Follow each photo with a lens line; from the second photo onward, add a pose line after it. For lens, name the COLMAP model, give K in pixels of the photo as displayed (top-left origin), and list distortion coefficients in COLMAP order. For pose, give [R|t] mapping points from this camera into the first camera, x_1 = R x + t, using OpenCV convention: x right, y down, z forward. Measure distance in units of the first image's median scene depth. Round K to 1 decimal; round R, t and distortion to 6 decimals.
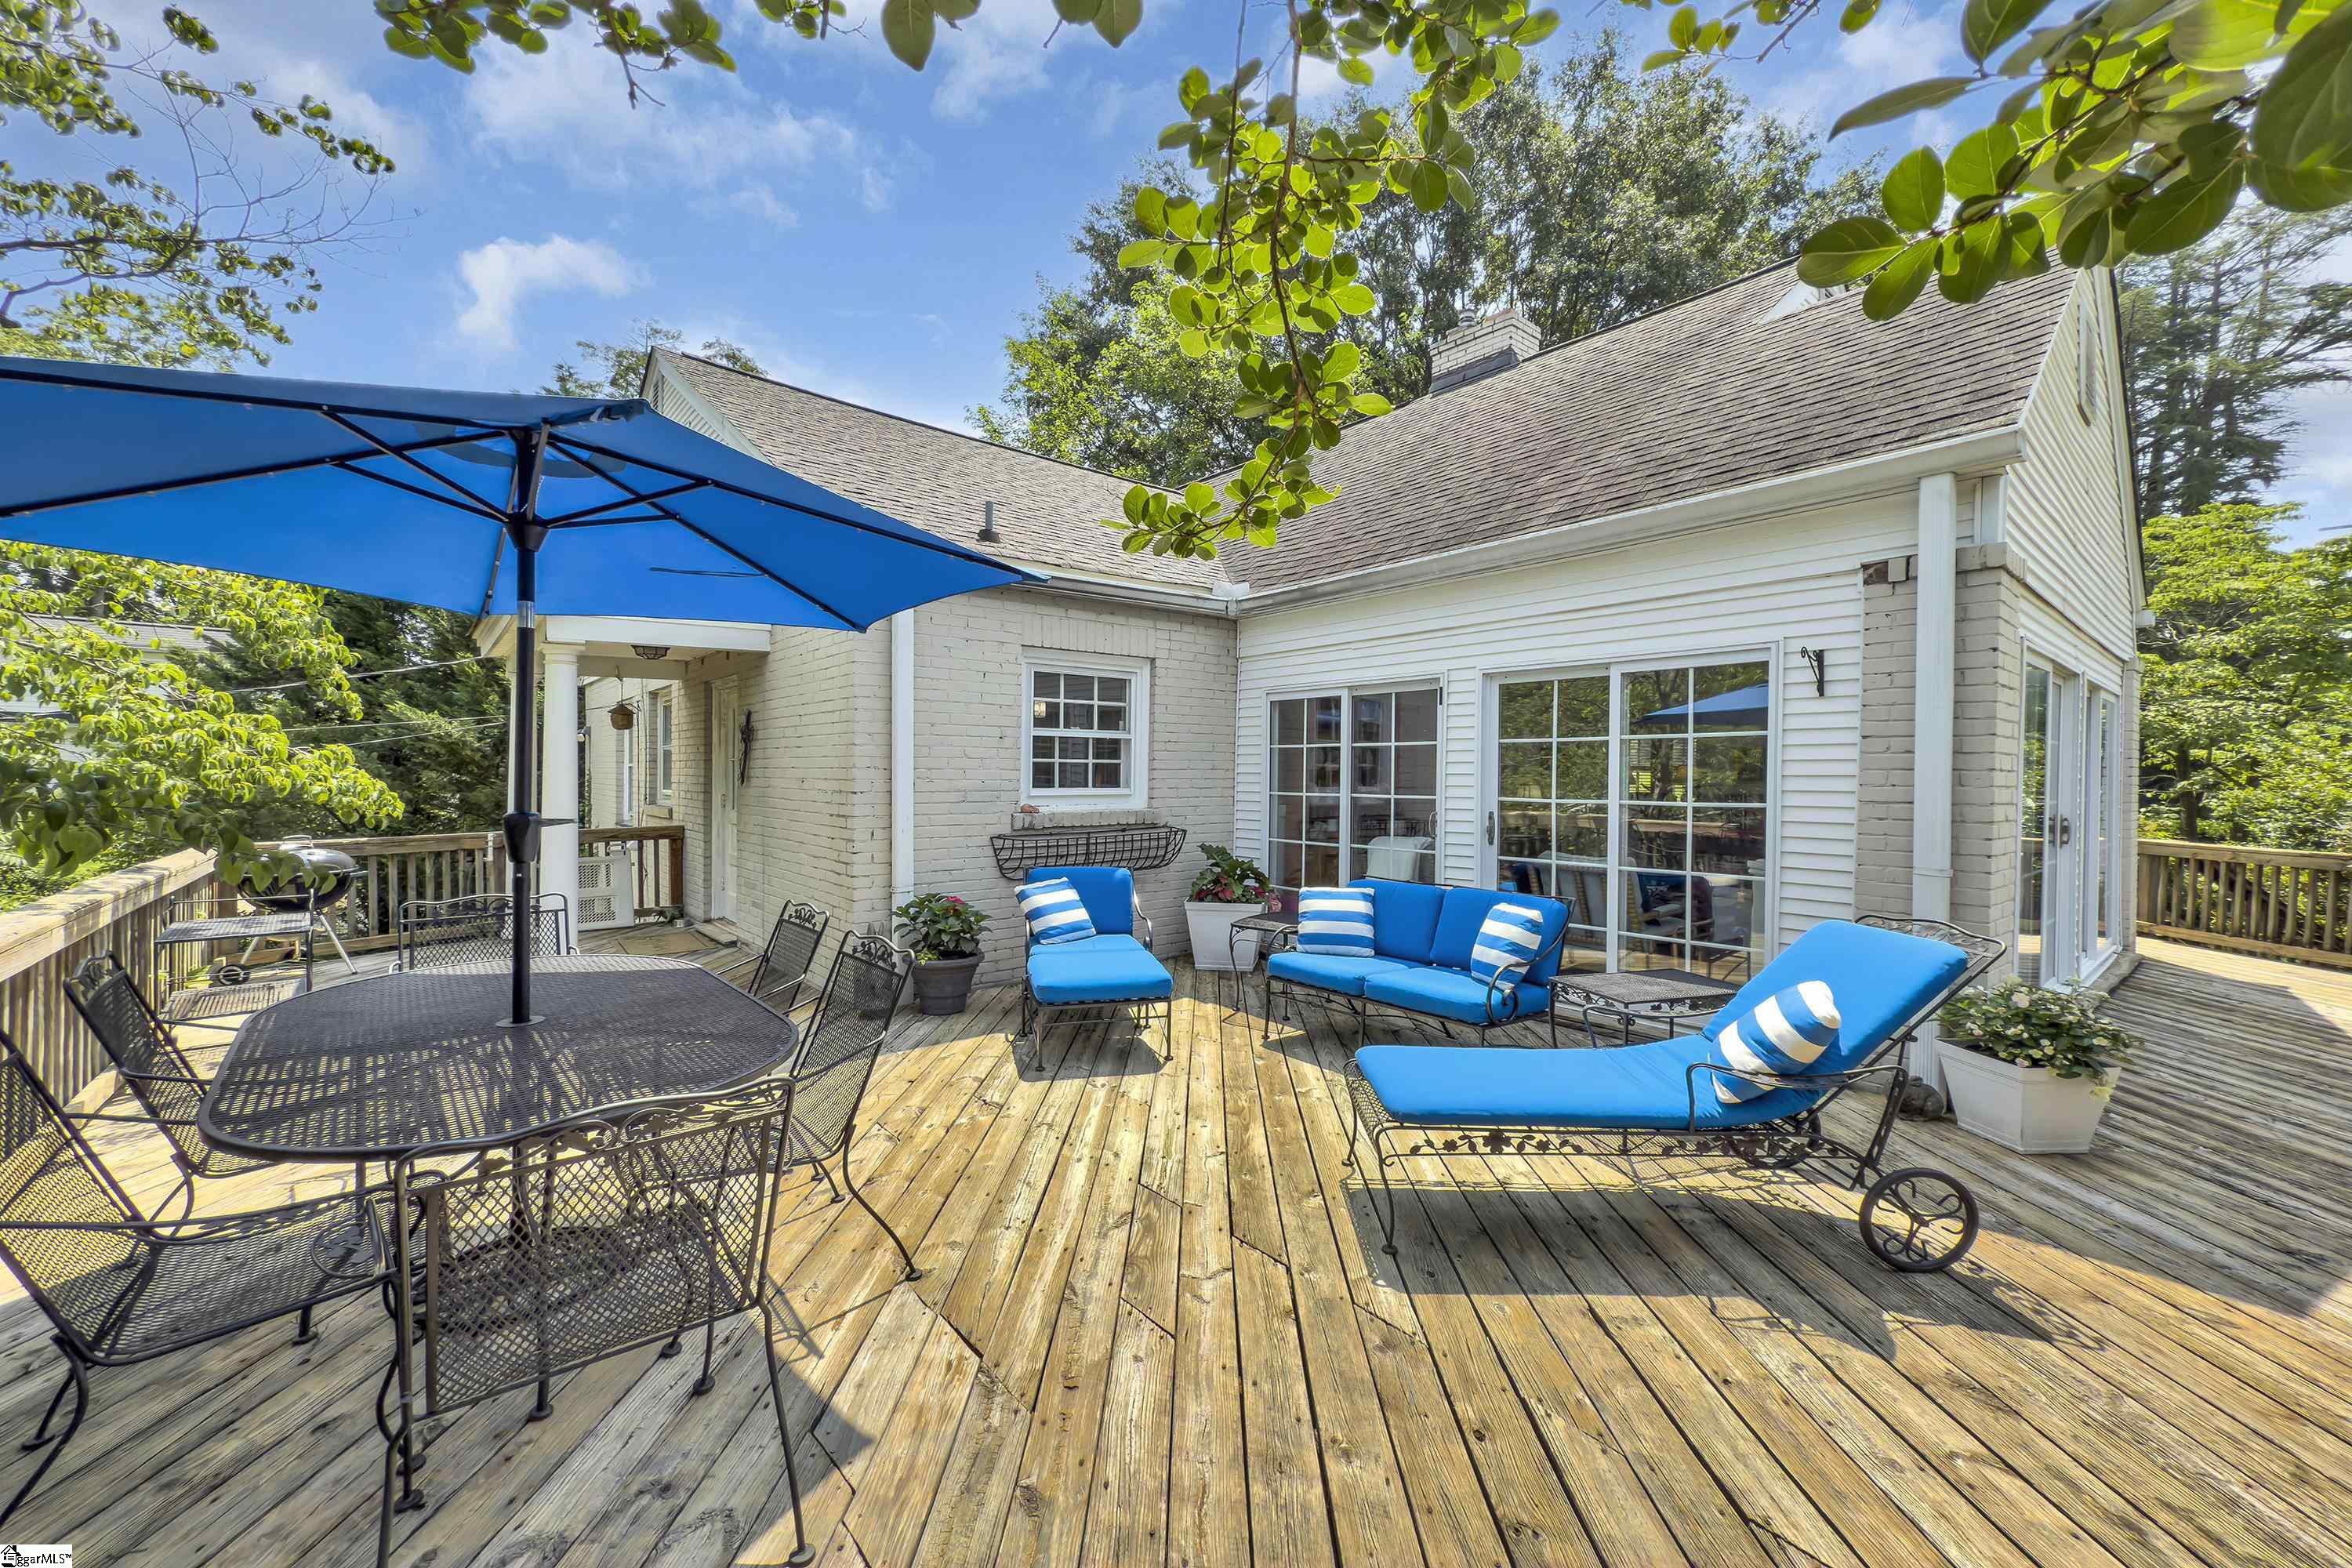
lens RADIAL K [[930.4, 0, 1176.0], [0, 930.4, 784.0], [0, 0, 1]] dist [-0.000371, 0.000027]
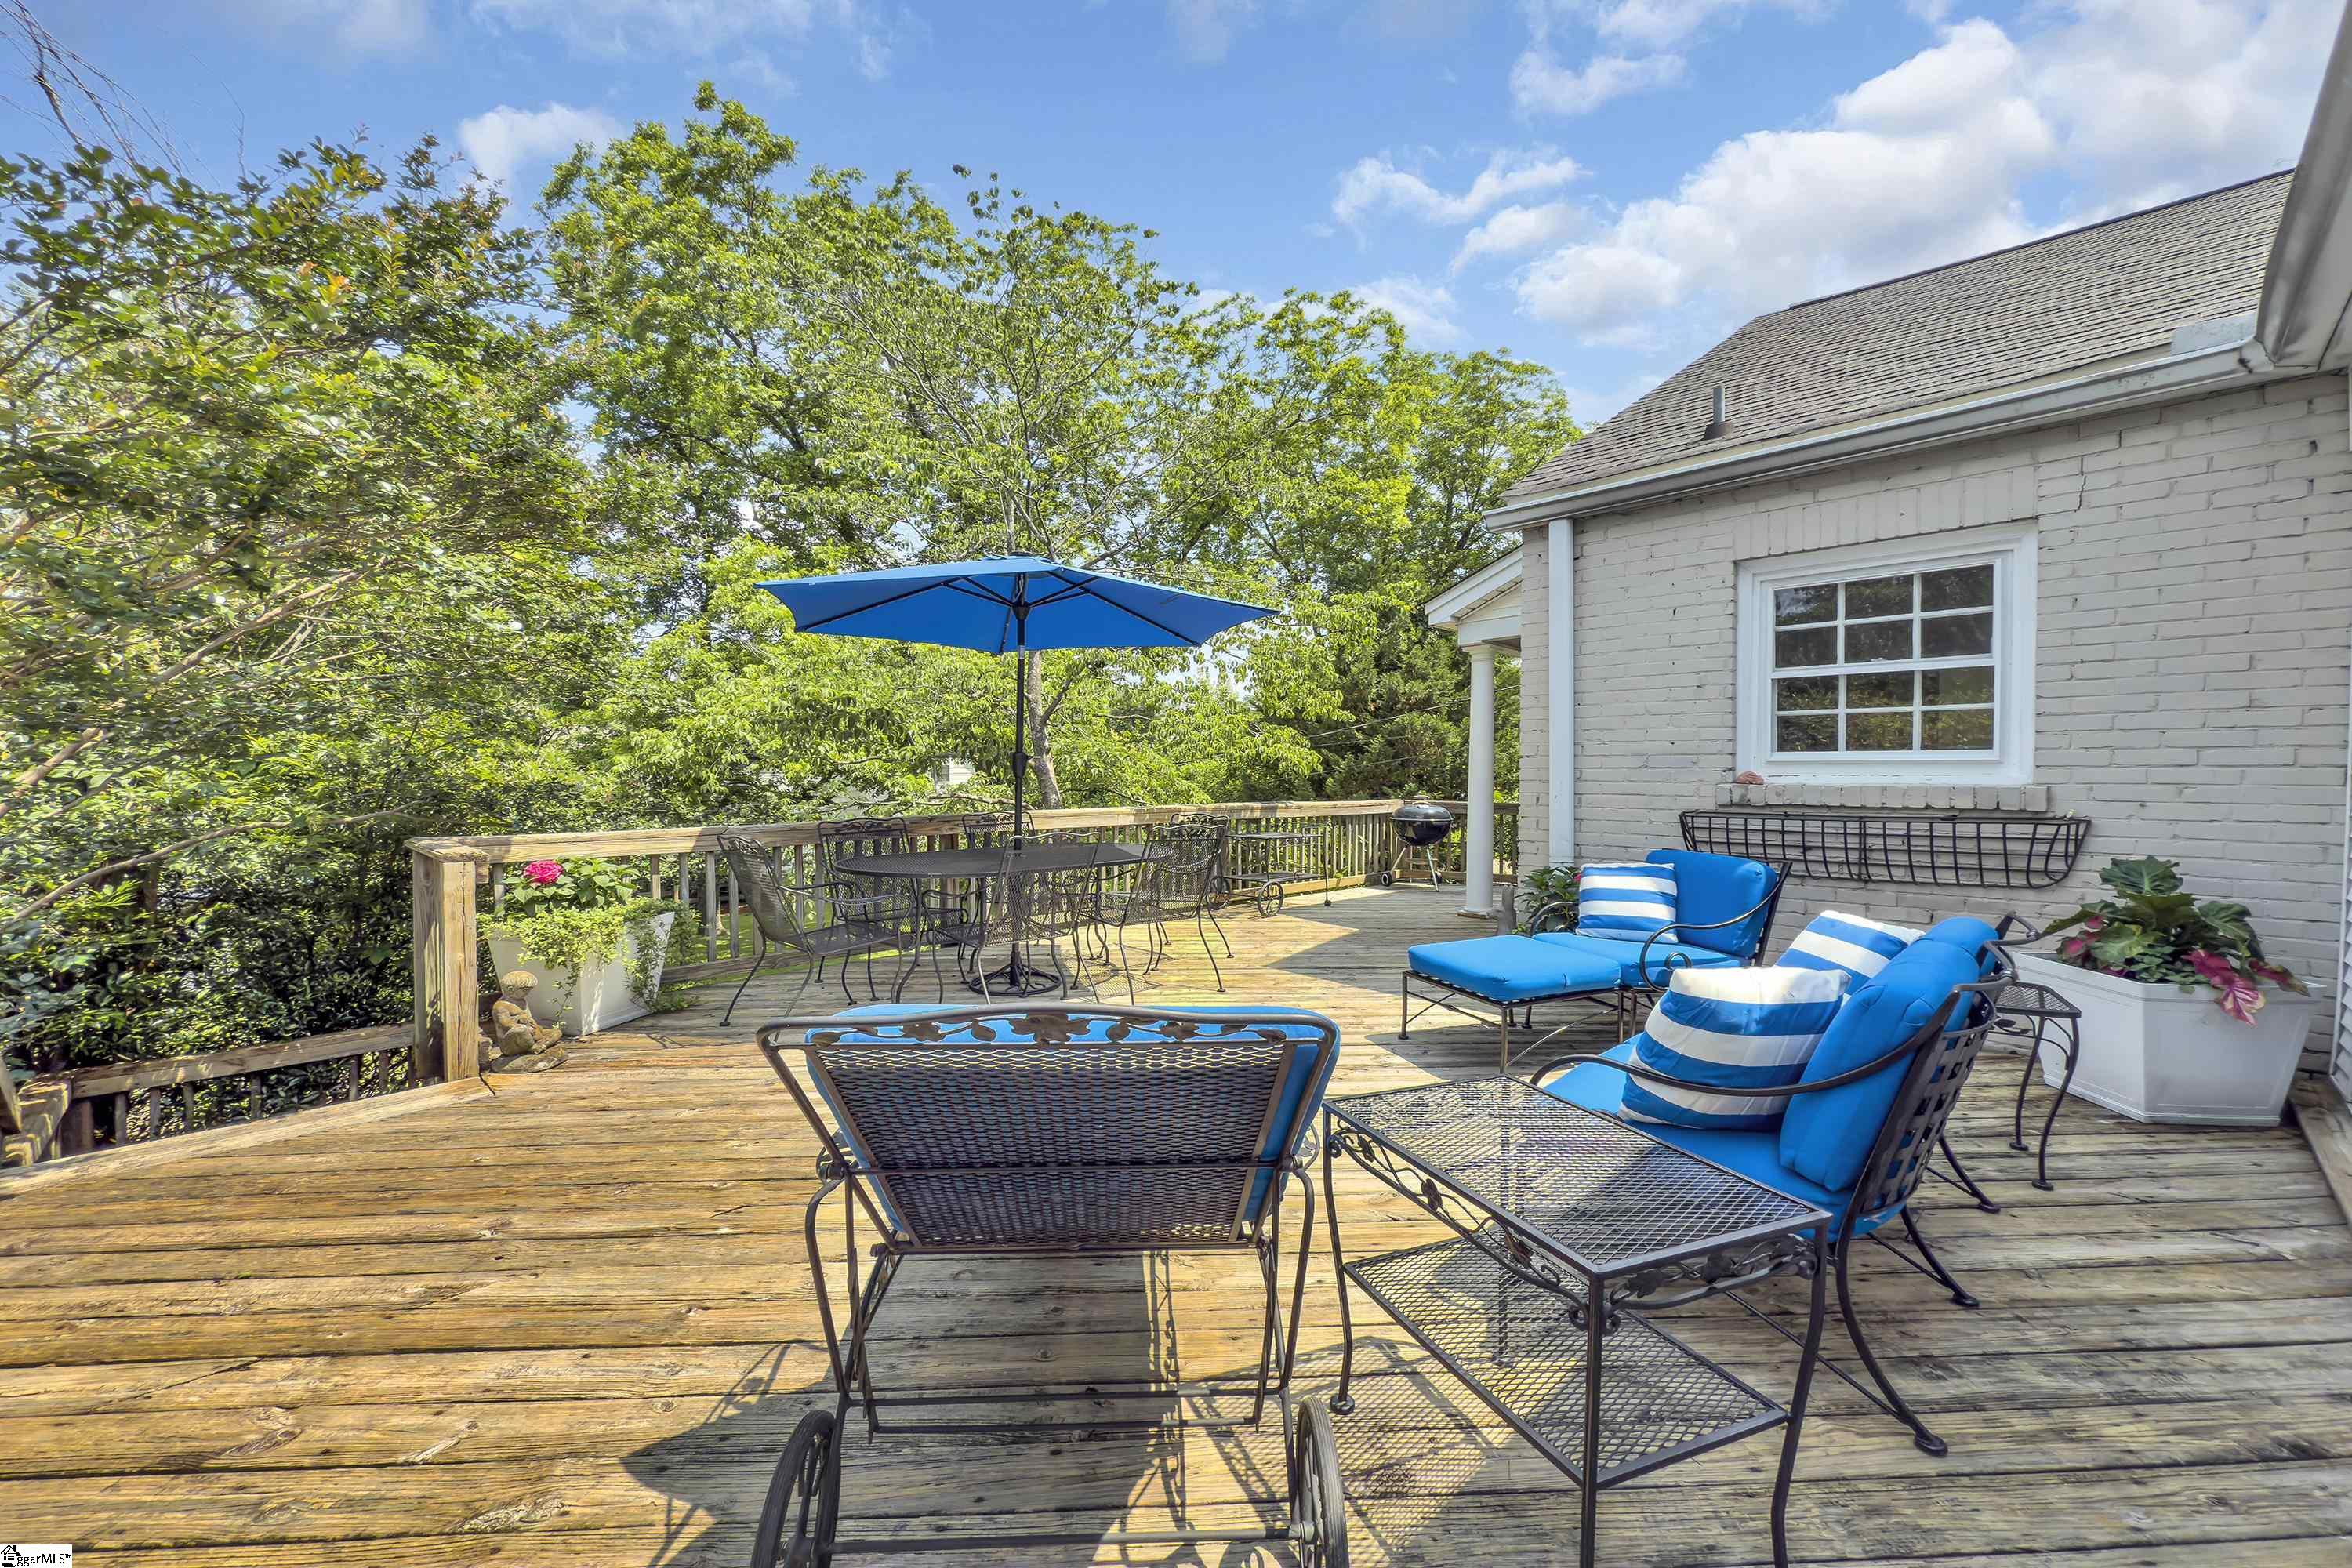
lens RADIAL K [[930.4, 0, 1176.0], [0, 930.4, 784.0], [0, 0, 1]] dist [-0.000371, 0.000027]
pose [[0.077079, 0.003895, -0.997017, 0.508249], [-0.020122, 0.999795, 0.002350, 0.035767], [0.996822, 0.019881, 0.077141, 0.457205]]
